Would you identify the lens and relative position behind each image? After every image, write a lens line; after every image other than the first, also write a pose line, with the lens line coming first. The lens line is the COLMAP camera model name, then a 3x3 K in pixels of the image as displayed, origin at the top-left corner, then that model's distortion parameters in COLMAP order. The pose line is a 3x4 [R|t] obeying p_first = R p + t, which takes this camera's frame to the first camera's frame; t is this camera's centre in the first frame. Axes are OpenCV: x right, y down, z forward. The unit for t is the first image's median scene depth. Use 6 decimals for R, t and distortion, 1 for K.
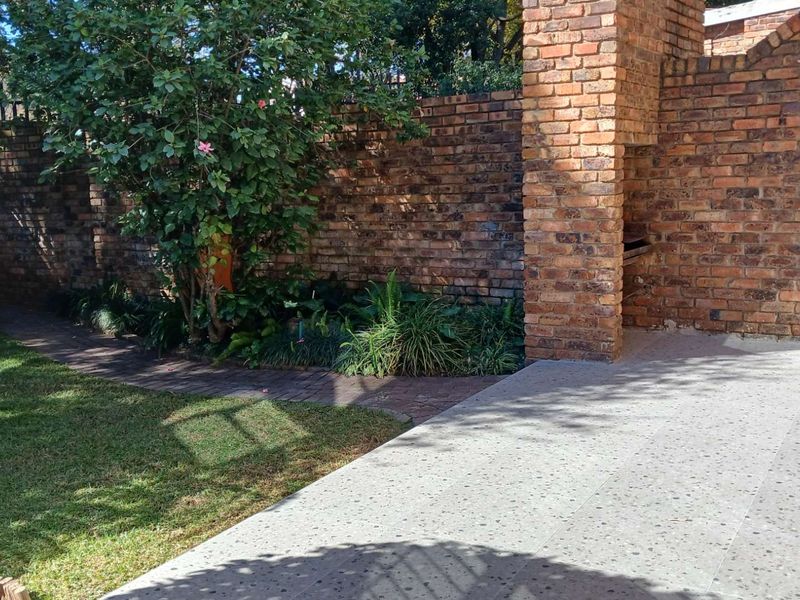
lens RADIAL K [[882.5, 0, 399.9], [0, 882.5, 300.2], [0, 0, 1]] dist [0.023636, 0.000000]
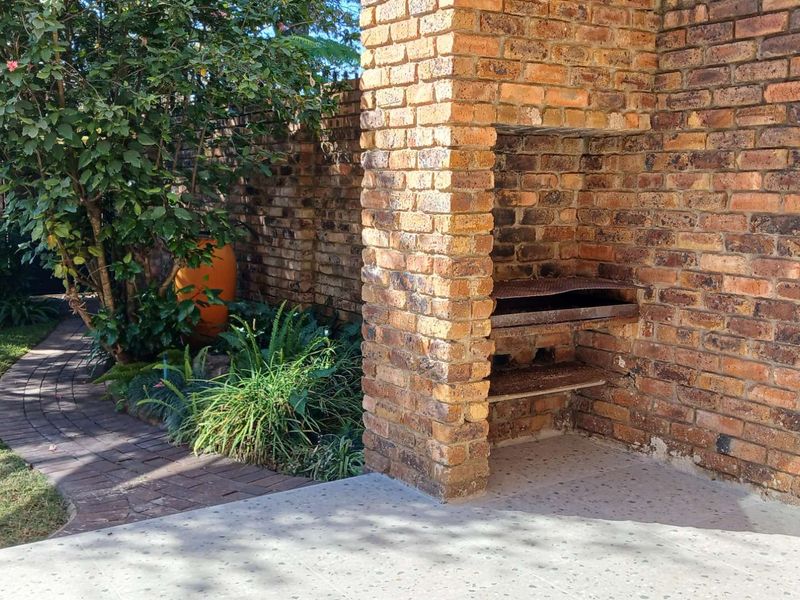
lens RADIAL K [[882.5, 0, 400.1], [0, 882.5, 299.5], [0, 0, 1]] dist [0.023636, 0.000000]
pose [[0.885492, 0.096306, -0.454564, 0.424924], [-0.099092, 0.994920, 0.017758, -0.063041], [0.453965, 0.029319, 0.890537, 0.427315]]
